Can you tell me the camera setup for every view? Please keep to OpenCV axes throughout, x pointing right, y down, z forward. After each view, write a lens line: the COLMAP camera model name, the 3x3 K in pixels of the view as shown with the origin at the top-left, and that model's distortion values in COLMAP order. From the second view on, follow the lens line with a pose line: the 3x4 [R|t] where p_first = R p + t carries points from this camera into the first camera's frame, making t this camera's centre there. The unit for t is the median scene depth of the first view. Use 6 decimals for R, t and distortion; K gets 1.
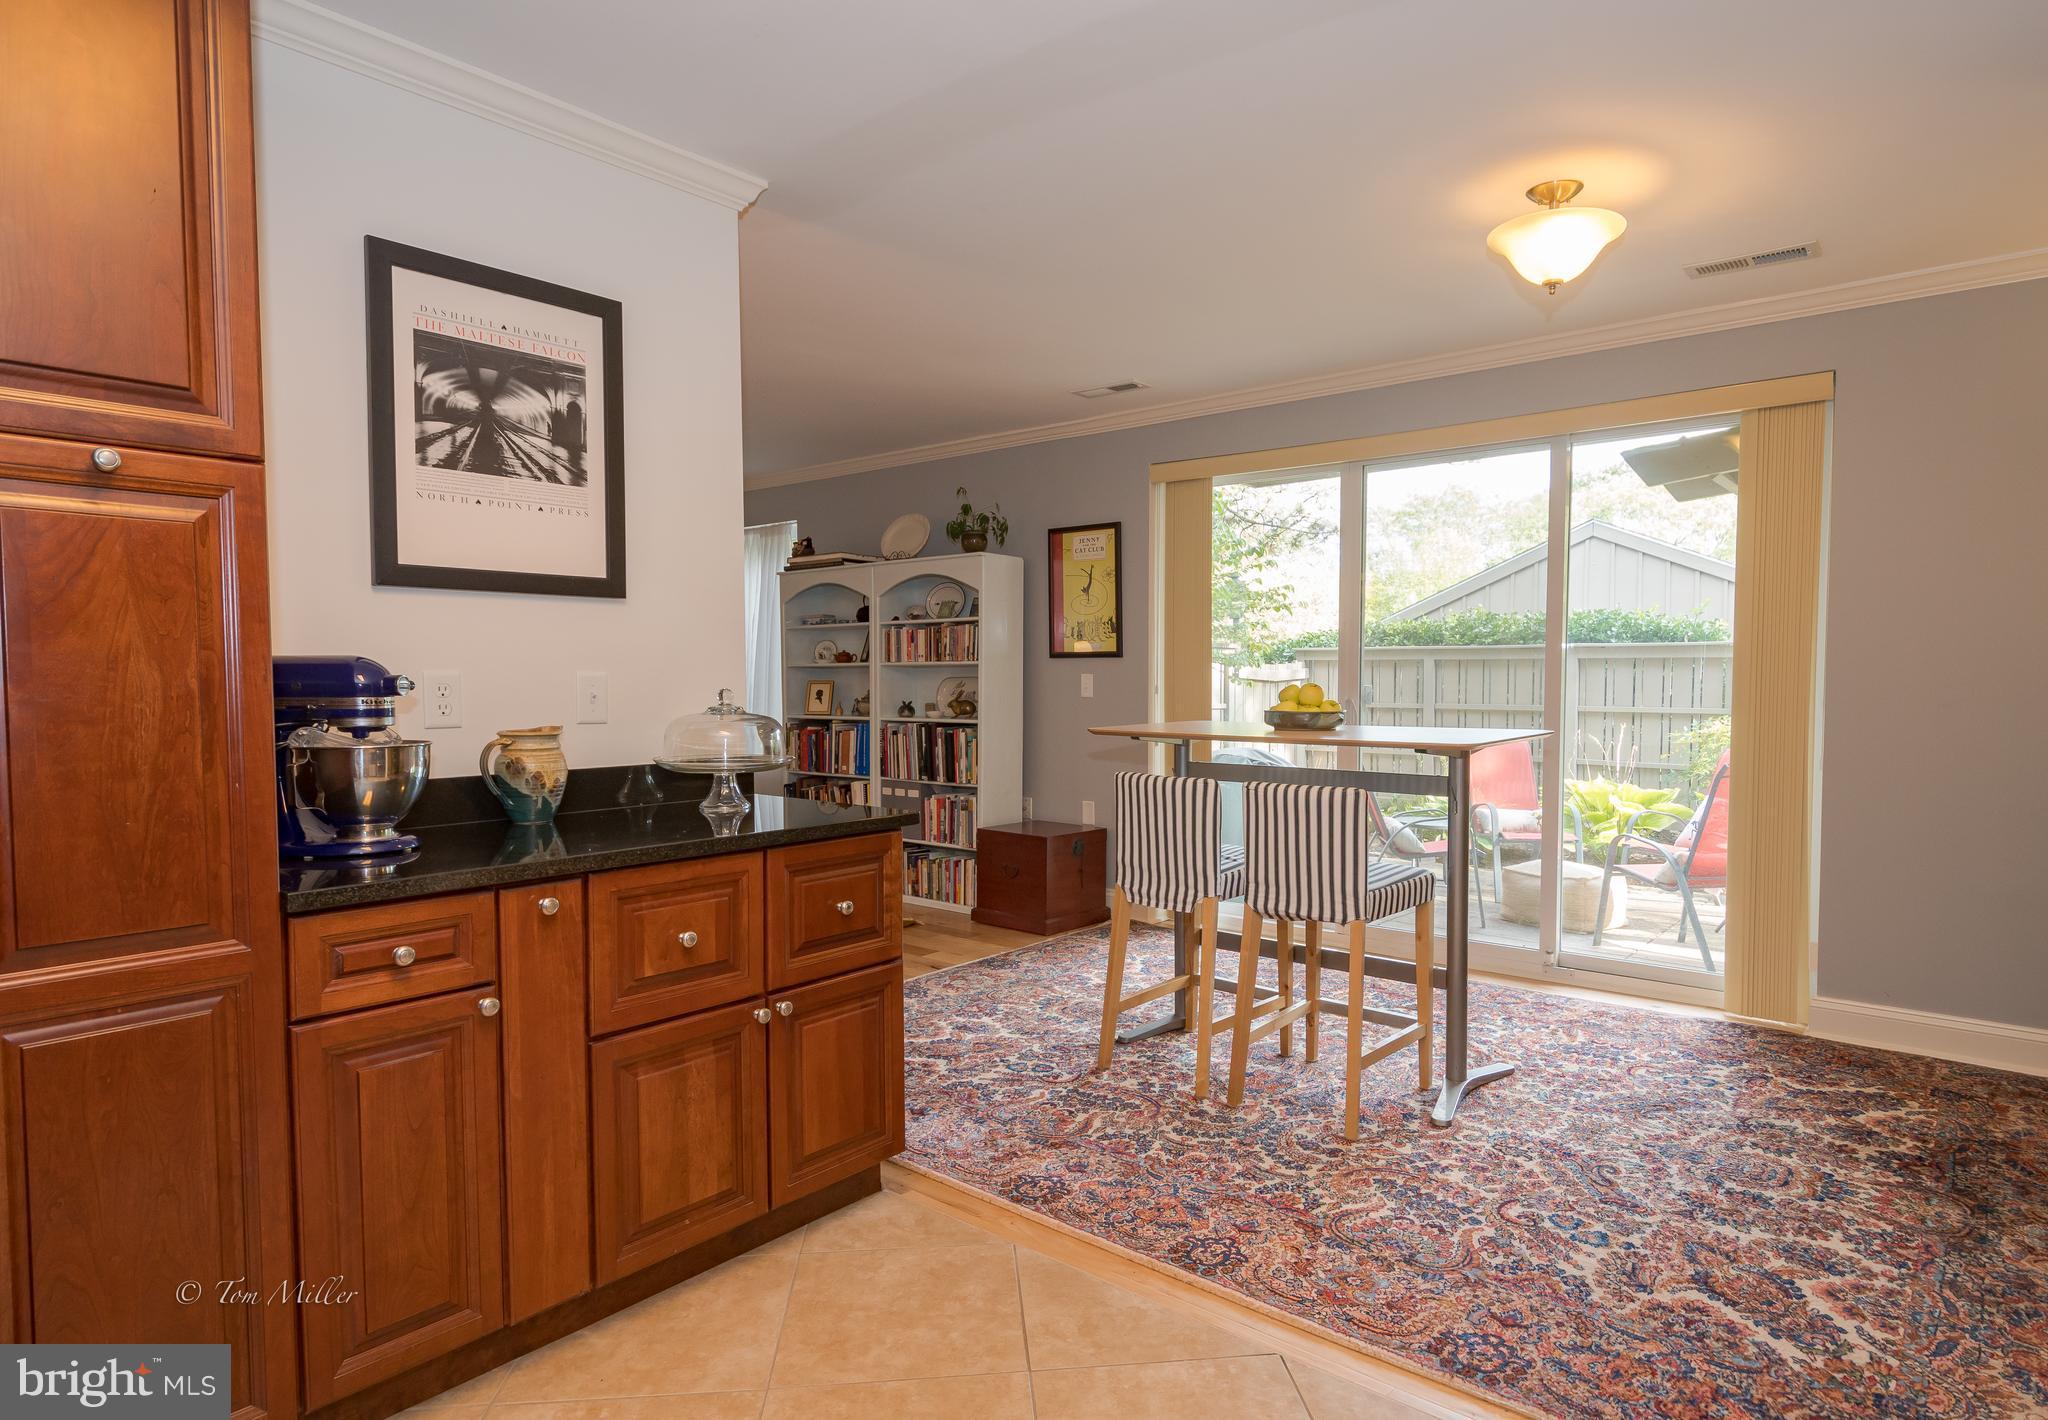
lens RADIAL K [[1134.3, 0, 1059.8], [0, 1134.3, 728.4], [0, 0, 1]] dist [0.001586, -0.000077]
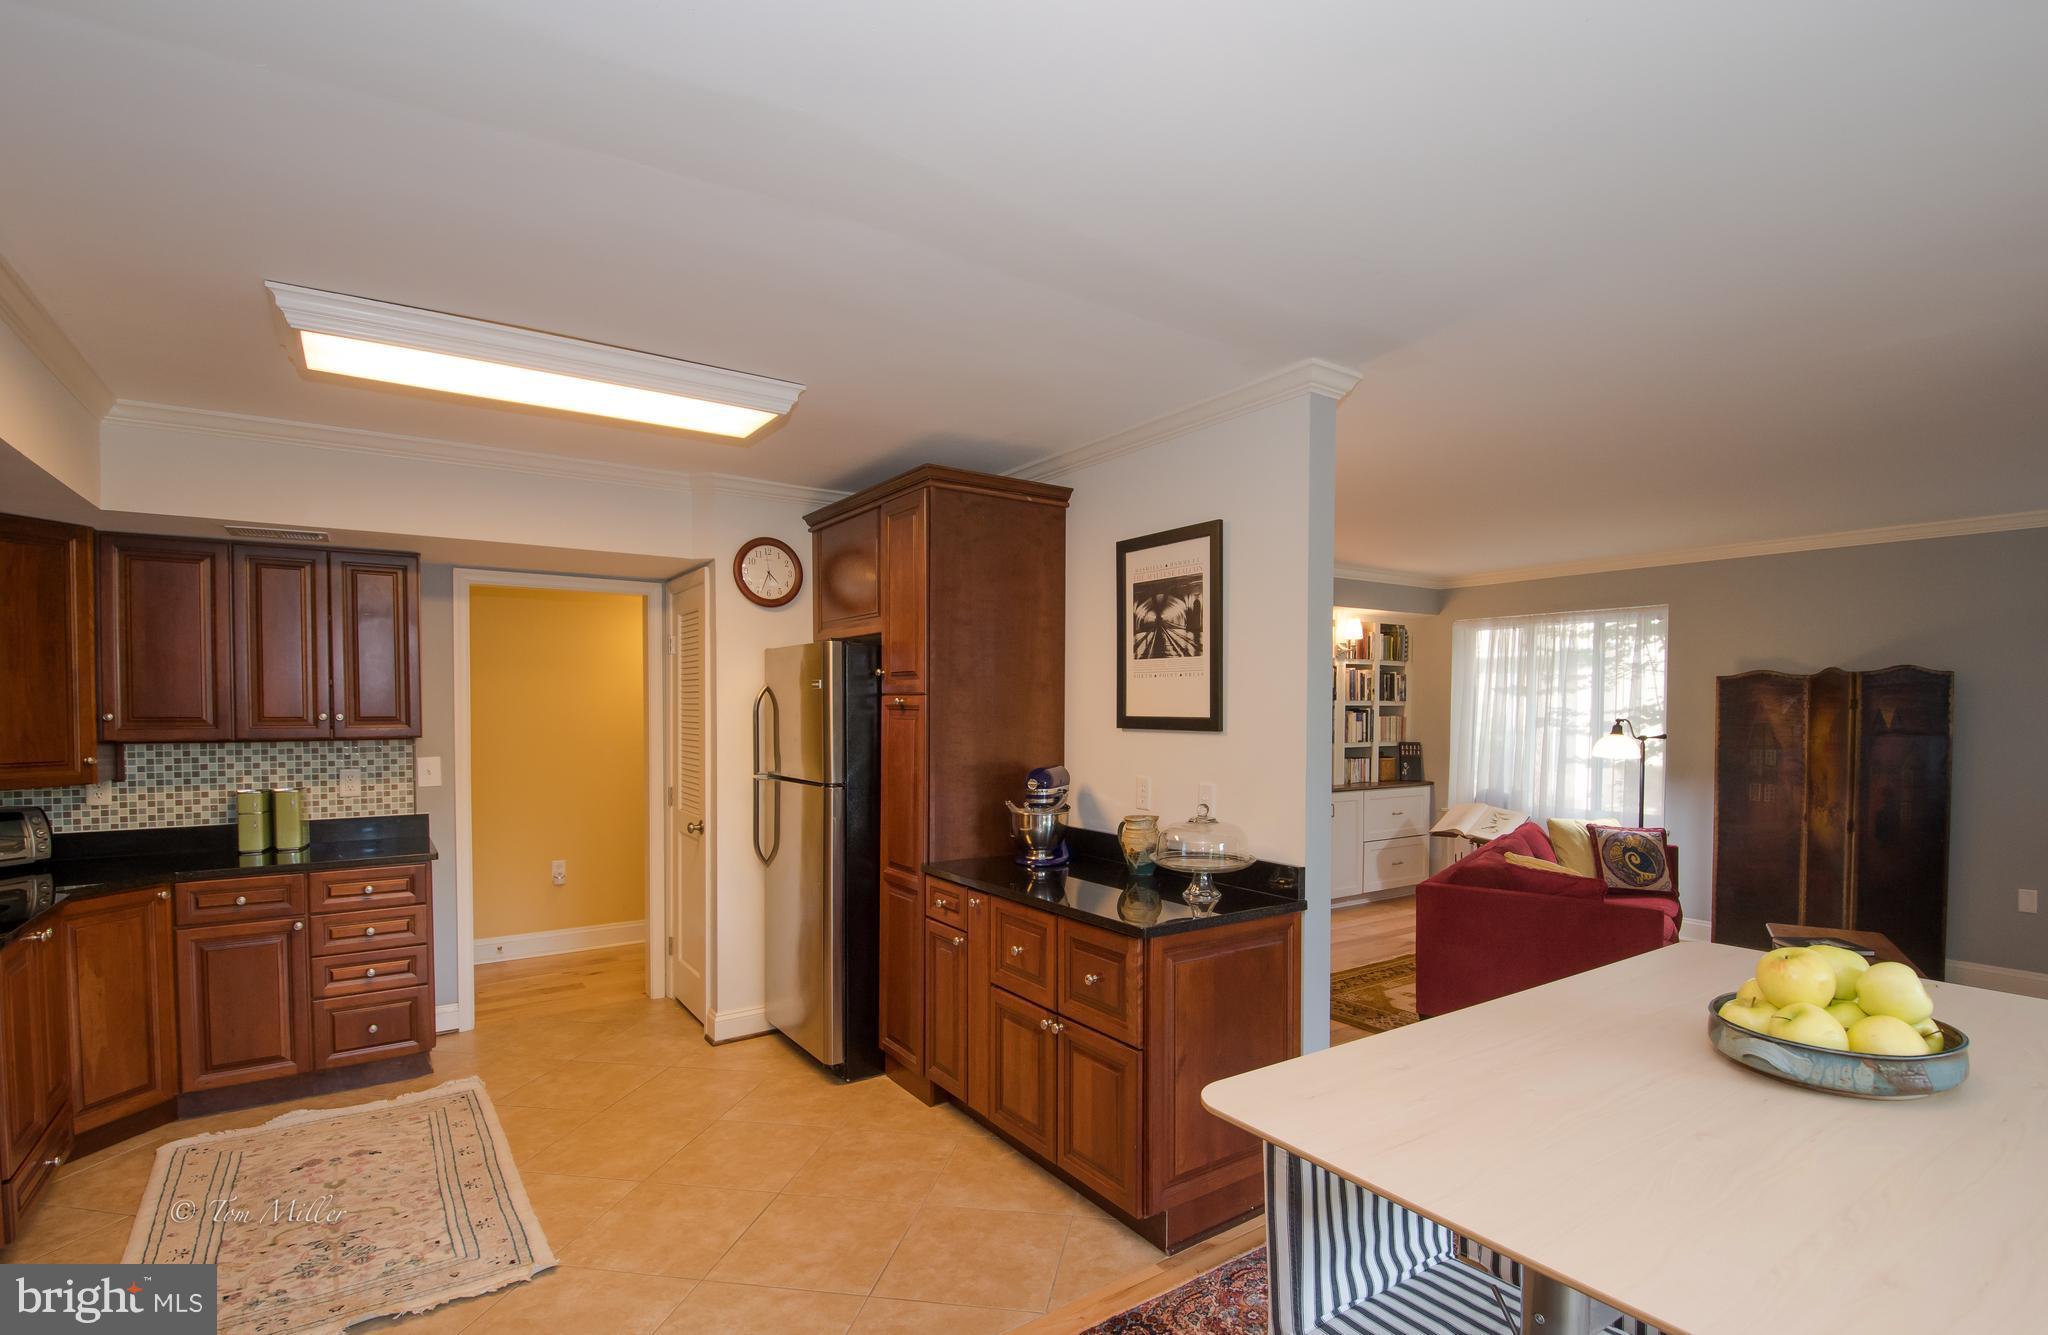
lens RADIAL K [[954.1, 0, 1063.9], [0, 954.1, 728.2], [0, 0, 1]] dist [0.000858, -0.013781]
pose [[-0.251620, 0.023574, -0.967539, 0.815794], [-0.049455, 0.998084, 0.037179, -0.158764], [0.966562, 0.057204, -0.249972, 1.151810]]
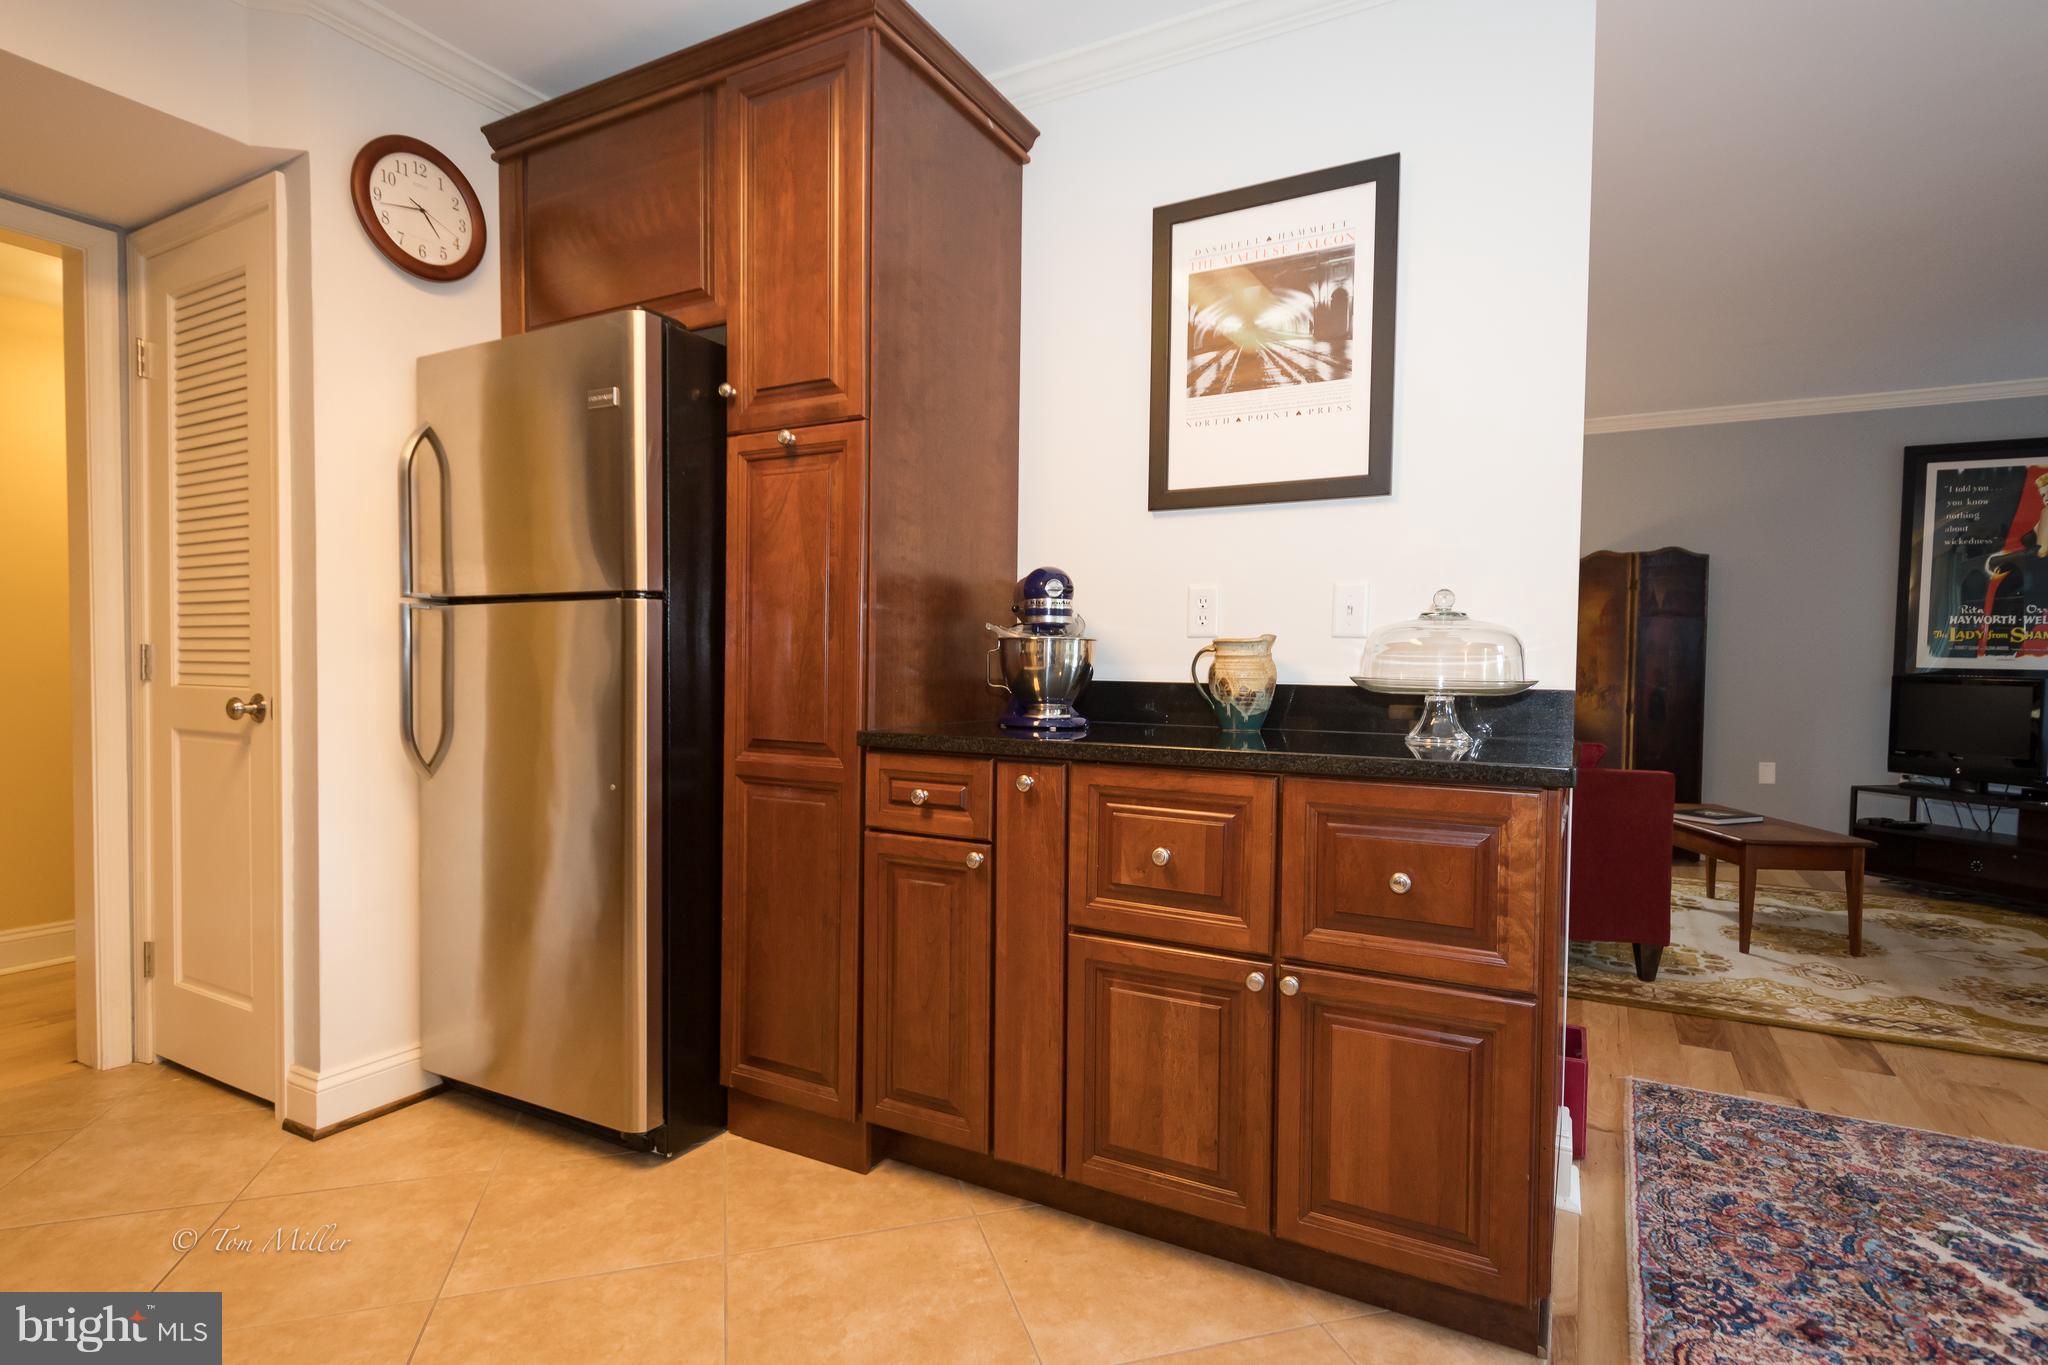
lens RADIAL K [[1029.8, 0, 1020.0], [0, 1029.8, 698.8], [0, 0, 1]] dist [0.007190, -0.001512]
pose [[0.182885, 0.038470, -0.982381, 0.363499], [-0.059506, 0.997835, 0.027997, 0.038054], [0.981332, 0.053337, 0.184778, 0.606297]]
